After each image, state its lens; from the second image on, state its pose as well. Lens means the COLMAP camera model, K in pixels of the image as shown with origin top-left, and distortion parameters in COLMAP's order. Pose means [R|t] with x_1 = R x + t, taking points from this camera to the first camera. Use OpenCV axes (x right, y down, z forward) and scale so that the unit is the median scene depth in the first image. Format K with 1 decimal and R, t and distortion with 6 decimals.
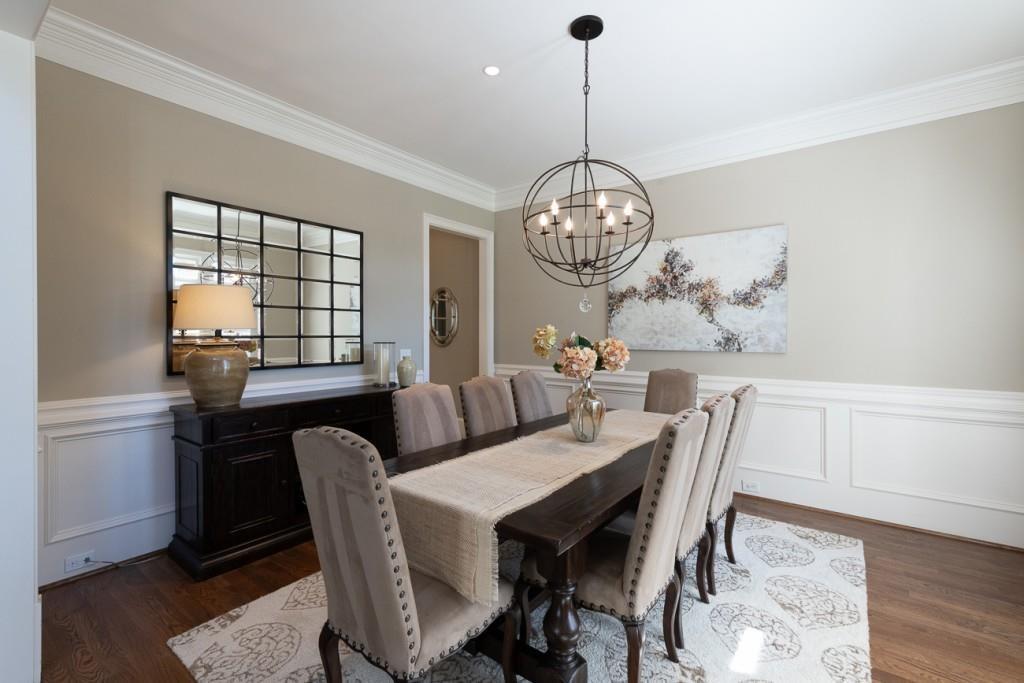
lens RADIAL K [[449.7, 0, 512.8], [0, 449.7, 339.7], [0, 0, 1]] dist [0.010751, -0.000703]
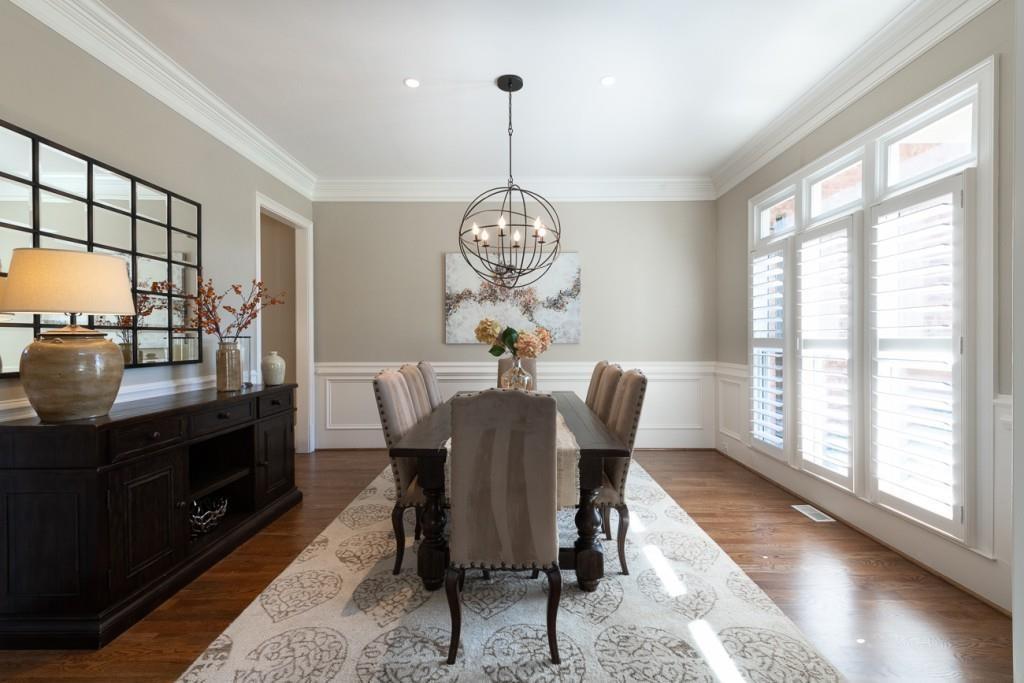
lens RADIAL K [[449.7, 0, 513.2], [0, 449.7, 340.2], [0, 0, 1]] dist [0.010751, -0.000703]
pose [[0.804047, -0.005585, 0.594540, -0.399380], [0.010943, 0.999926, -0.005406, 0.025158], [-0.594465, 0.010853, 0.804048, -0.010527]]
